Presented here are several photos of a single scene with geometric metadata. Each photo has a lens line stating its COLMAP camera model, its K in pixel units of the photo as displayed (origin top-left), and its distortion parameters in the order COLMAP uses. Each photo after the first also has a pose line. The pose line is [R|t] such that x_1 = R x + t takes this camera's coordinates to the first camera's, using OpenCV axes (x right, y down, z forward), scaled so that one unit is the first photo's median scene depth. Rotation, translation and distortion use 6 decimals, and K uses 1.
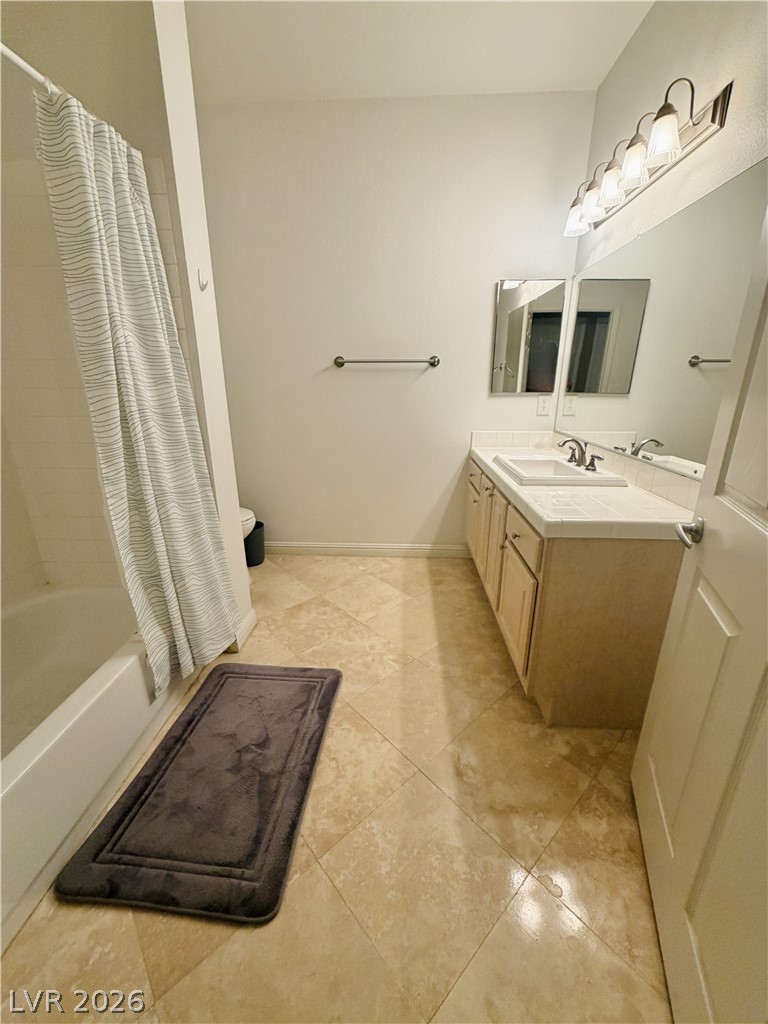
lens RADIAL K [[407.1, 0, 384.0], [0, 407.1, 512.0], [0, 0, 1]] dist [-0.000940, -0.000284]
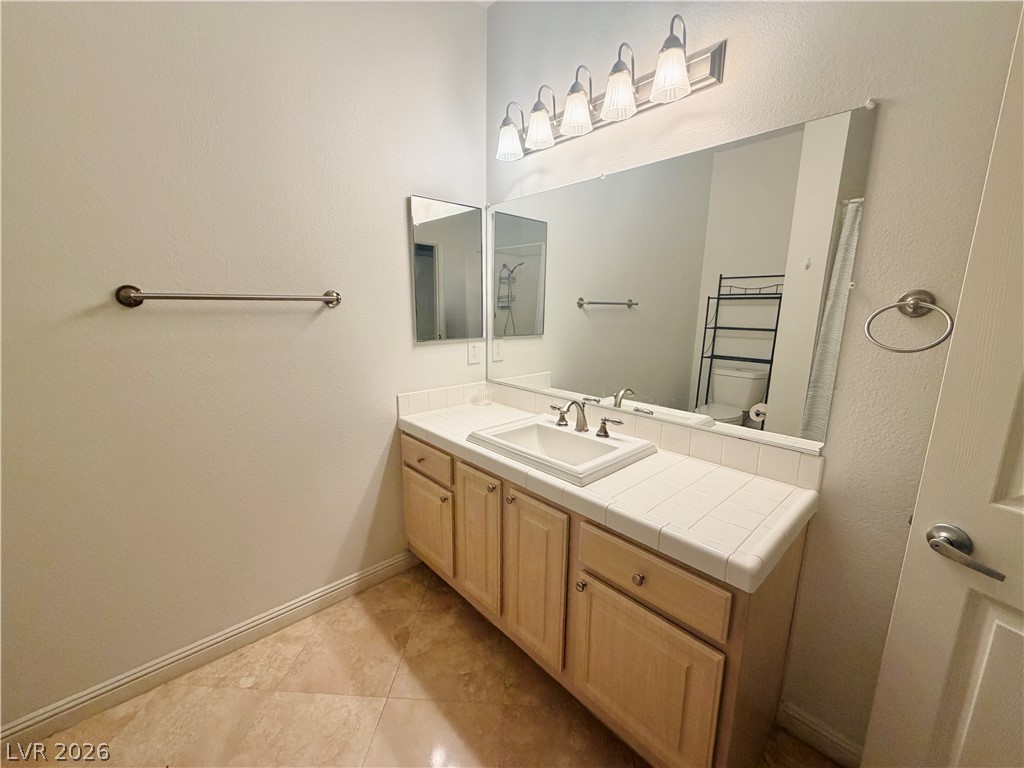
lens RADIAL K [[407.1, 0, 511.0], [0, 407.1, 385.3], [0, 0, 1]] dist [-0.000940, -0.000284]
pose [[0.710144, -0.132663, 0.691445, -0.135381], [0.209668, 0.977377, -0.027816, -0.160734], [-0.672112, 0.164727, 0.721893, 0.372283]]
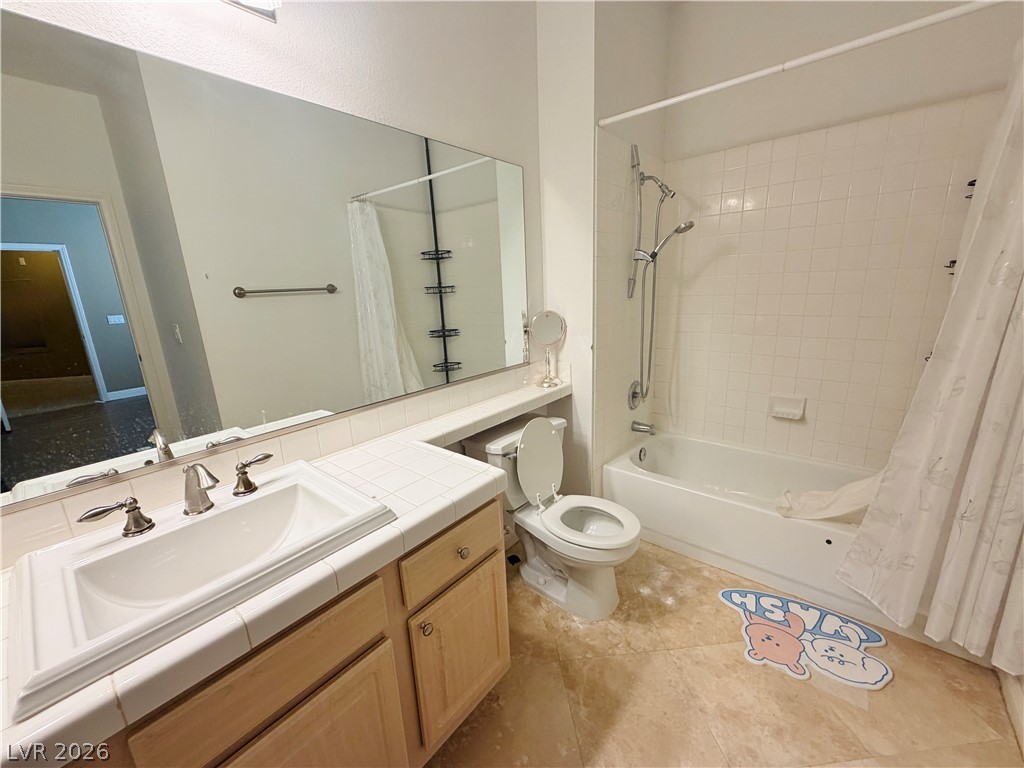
lens RADIAL K [[407.1, 0, 511.0], [0, 407.1, 385.3], [0, 0, 1]] dist [-0.000940, -0.000284]
pose [[-0.795763, -0.109120, 0.595696, -0.042796], [0.226809, 0.858346, 0.460217, -0.293741], [-0.561532, 0.501333, -0.658291, 0.827969]]
